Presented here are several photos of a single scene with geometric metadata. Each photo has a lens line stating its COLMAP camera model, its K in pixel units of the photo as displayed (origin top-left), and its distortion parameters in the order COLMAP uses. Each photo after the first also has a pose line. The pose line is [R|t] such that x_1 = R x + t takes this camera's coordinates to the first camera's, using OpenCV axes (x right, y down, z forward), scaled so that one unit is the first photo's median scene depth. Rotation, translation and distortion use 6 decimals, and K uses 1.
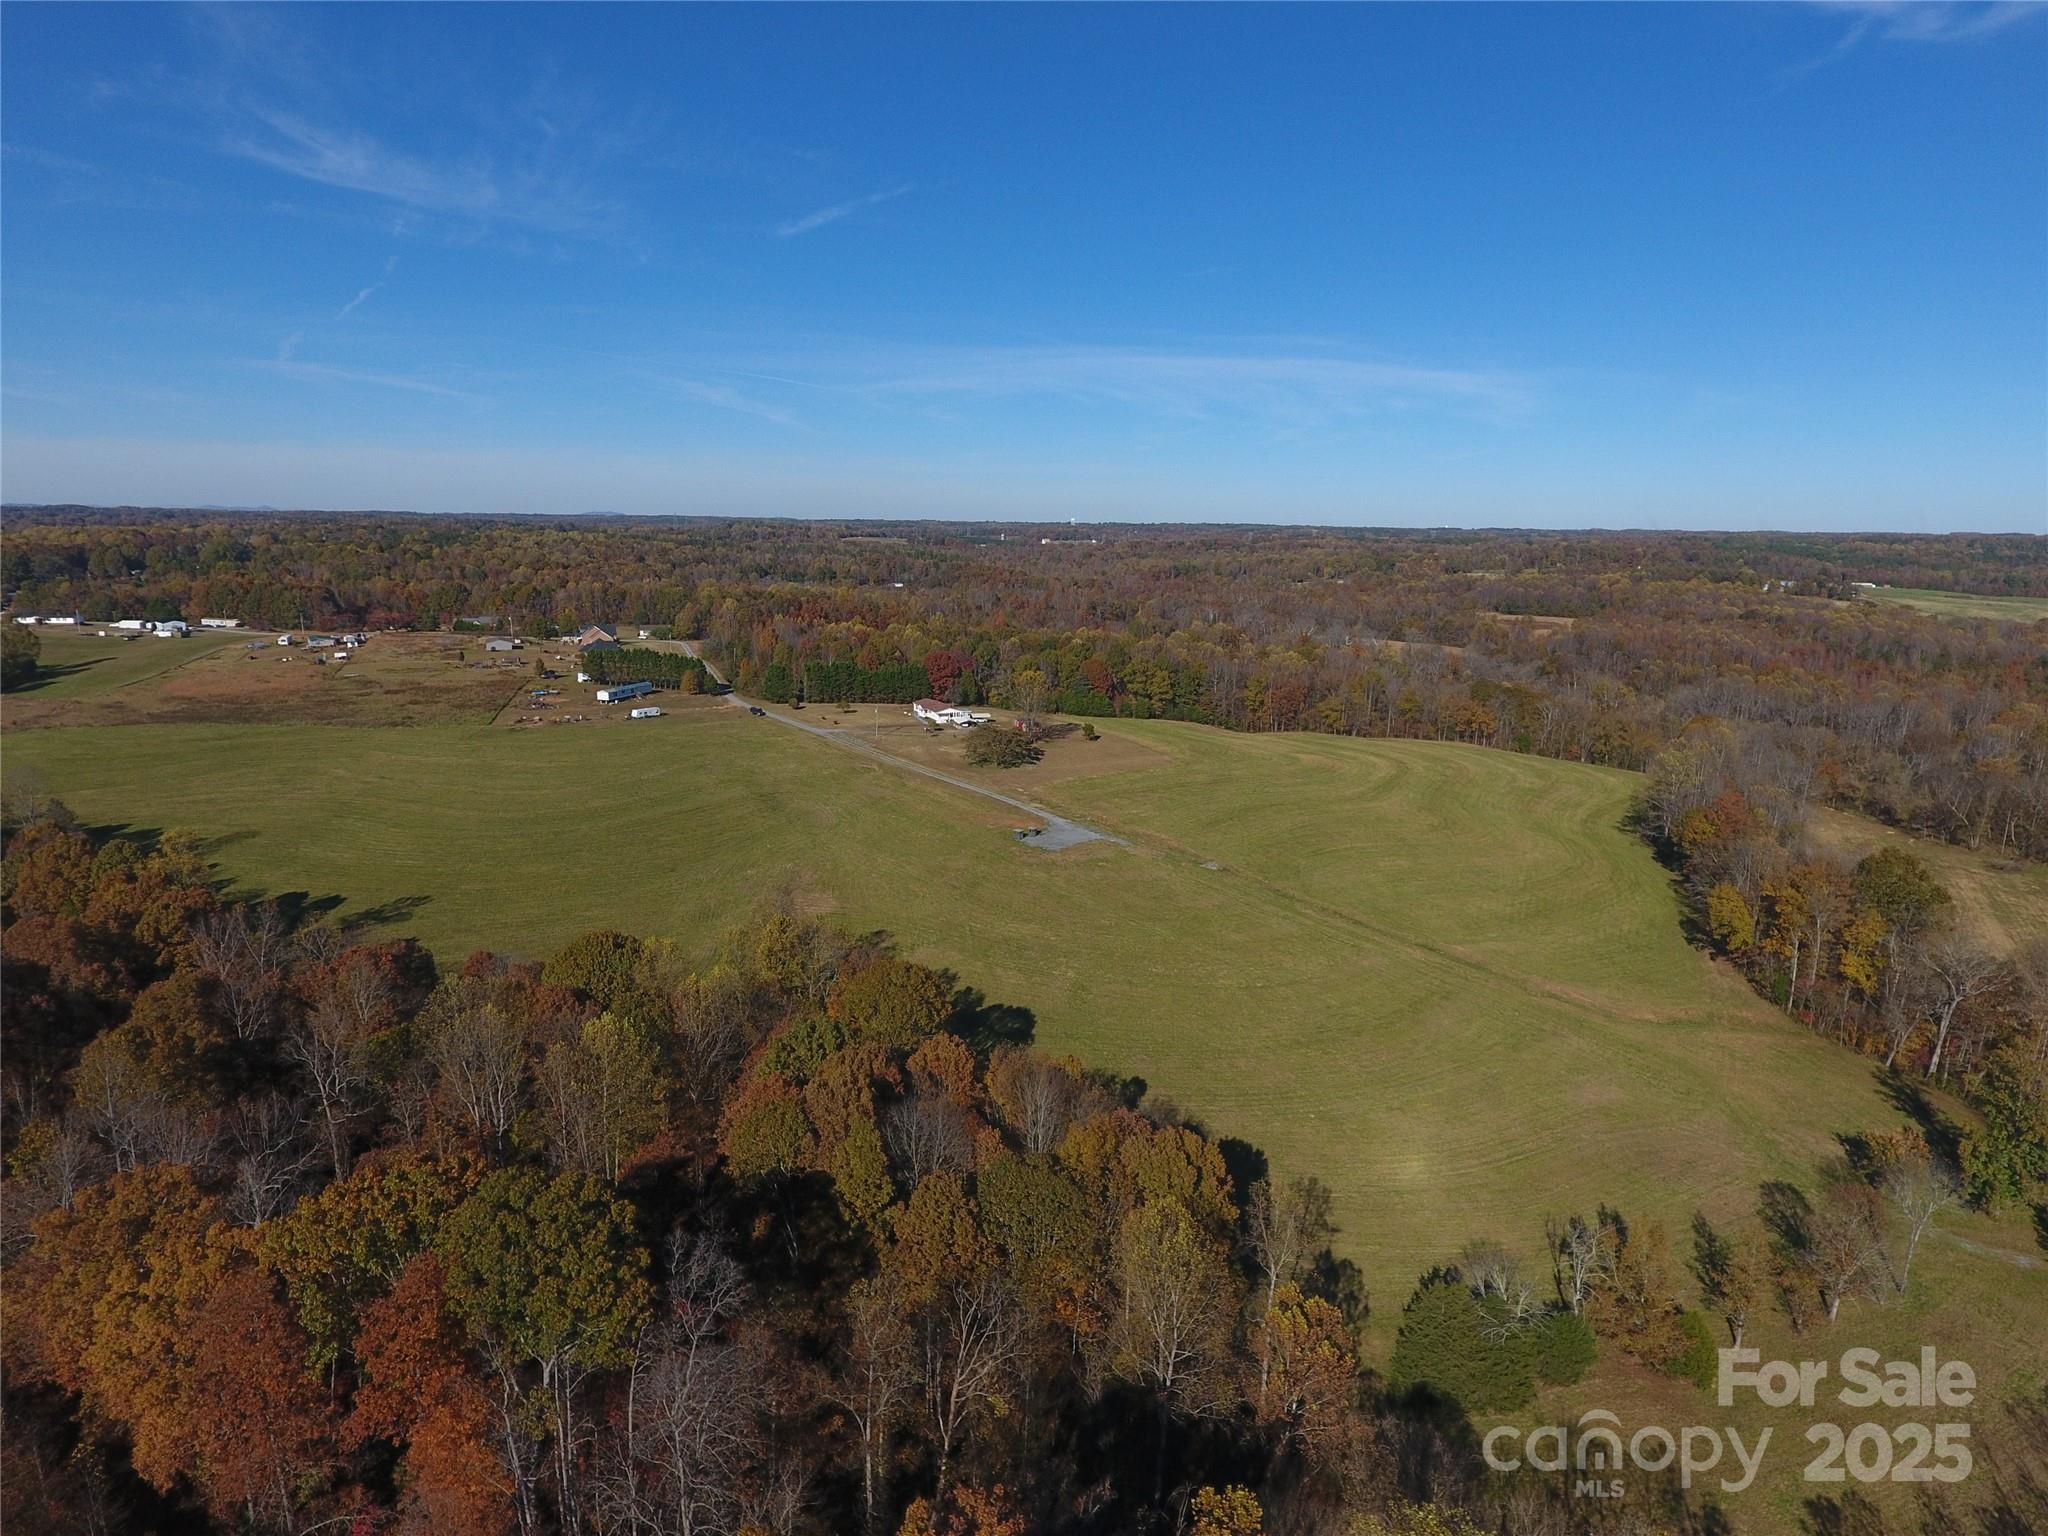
lens RADIAL K [[1209.6, 0, 1011.3], [0, 1209.6, 766.3], [0, 0, 1]] dist [-0.004193, 0.000865]
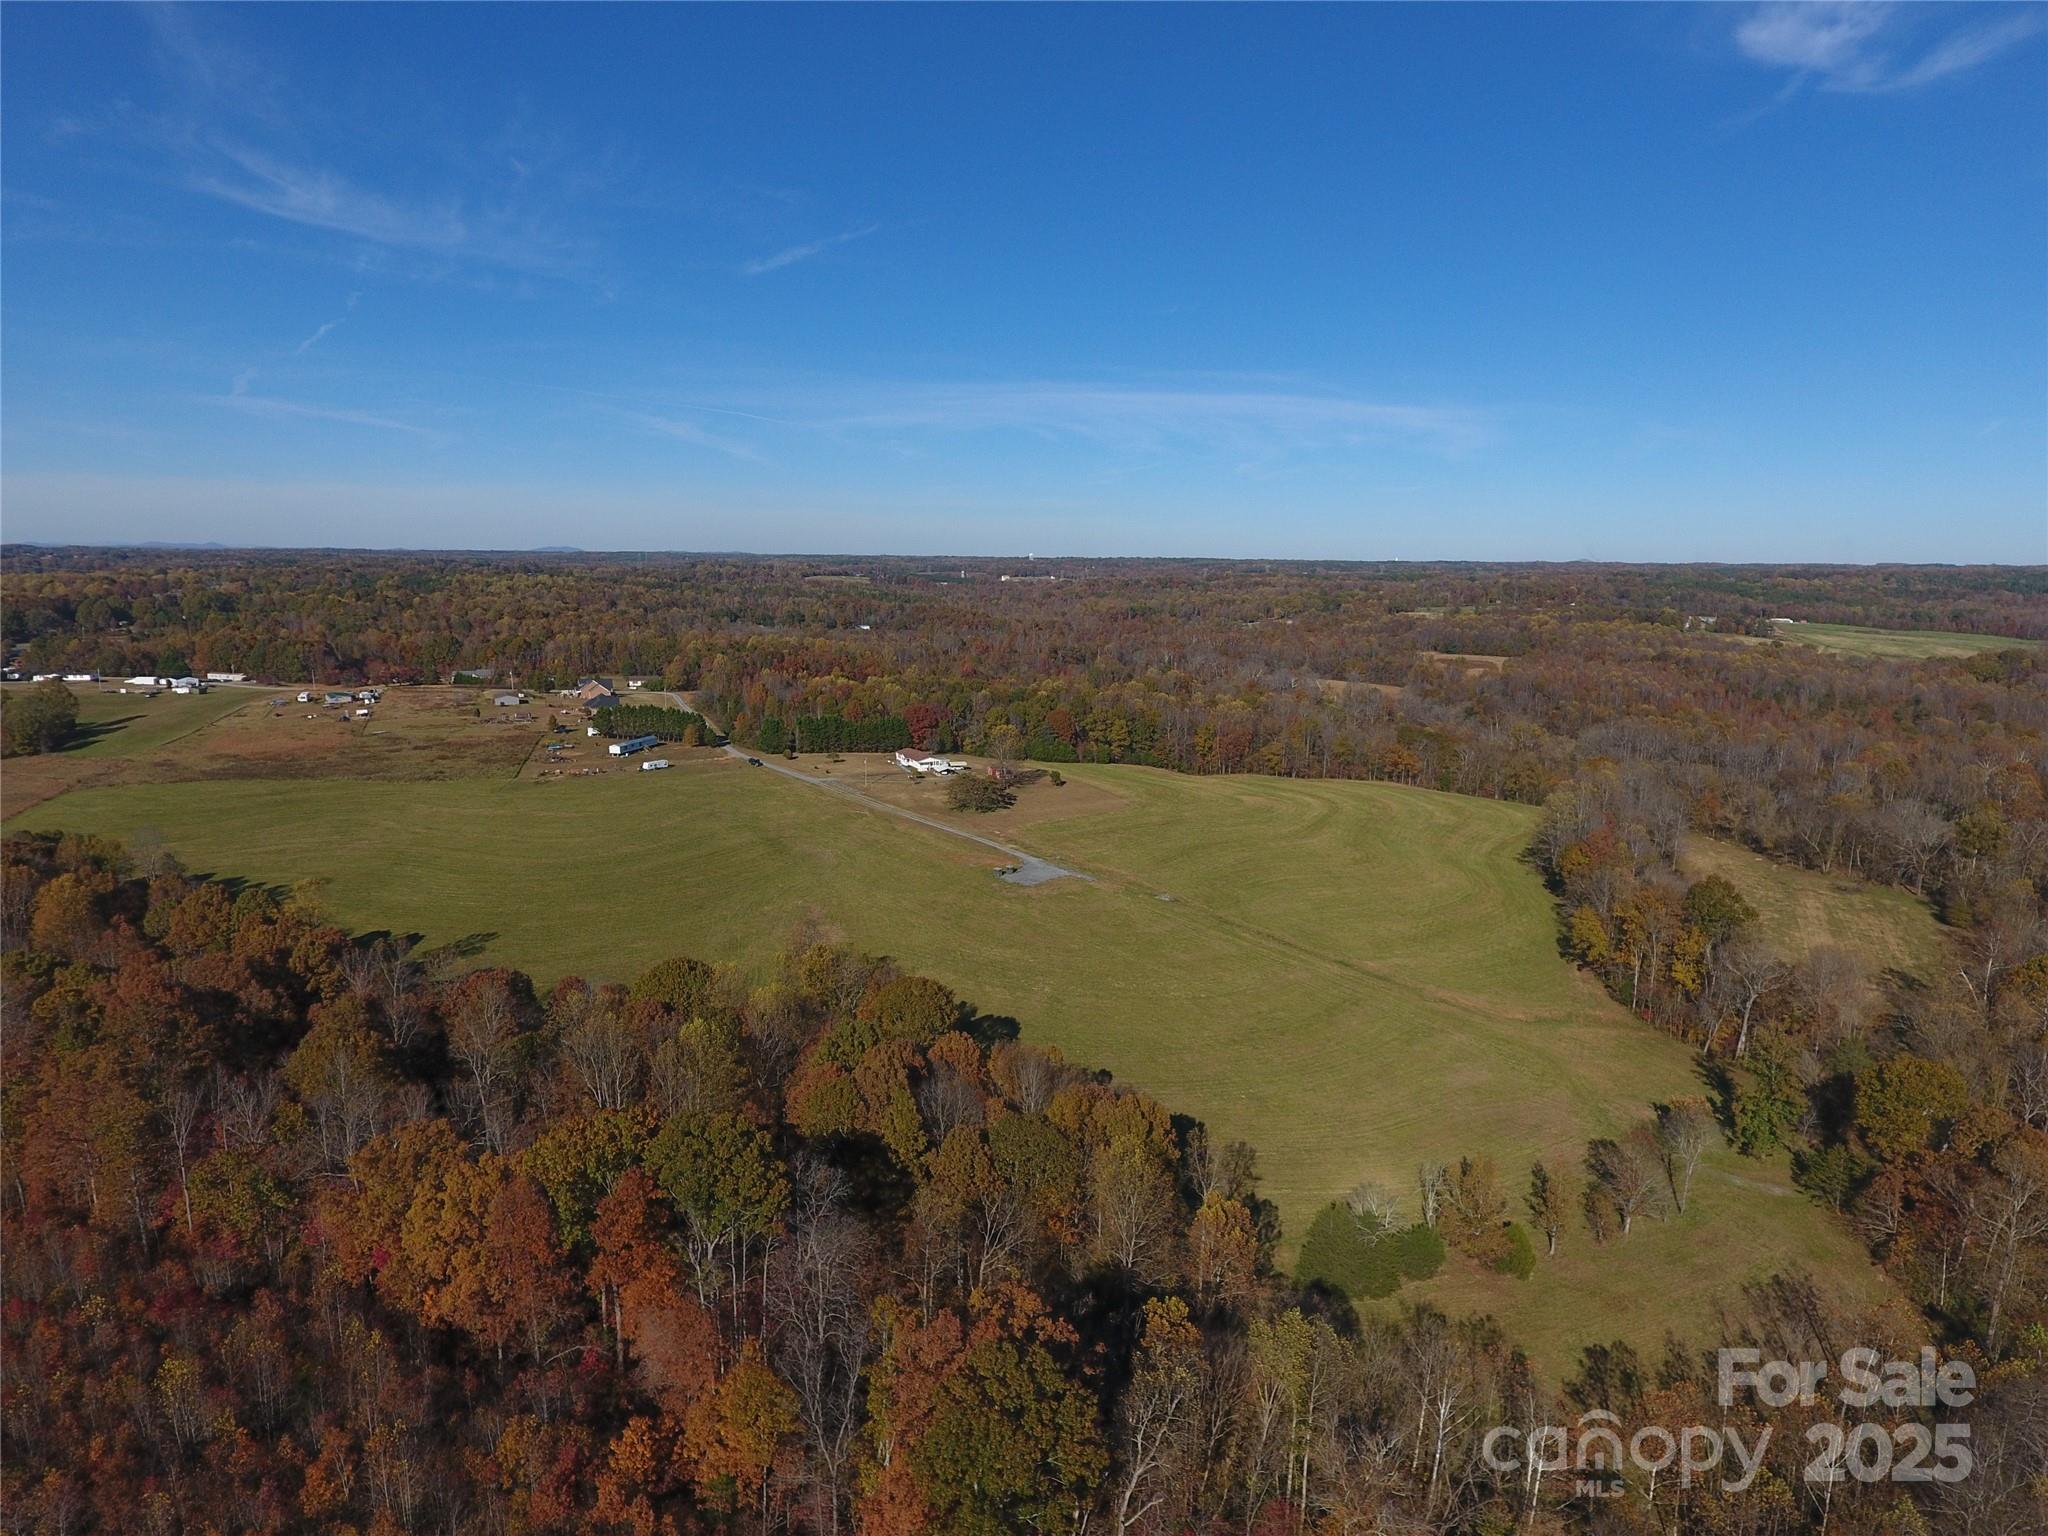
lens RADIAL K [[1209.6, 0, 1008.5], [0, 1209.6, 773.5], [0, 0, 1]] dist [-0.004193, 0.000865]
pose [[0.999473, -0.010507, 0.030729, -0.013764], [0.011117, 0.999743, -0.019754, -0.011238], [-0.030513, 0.020086, 0.999333, -0.116708]]
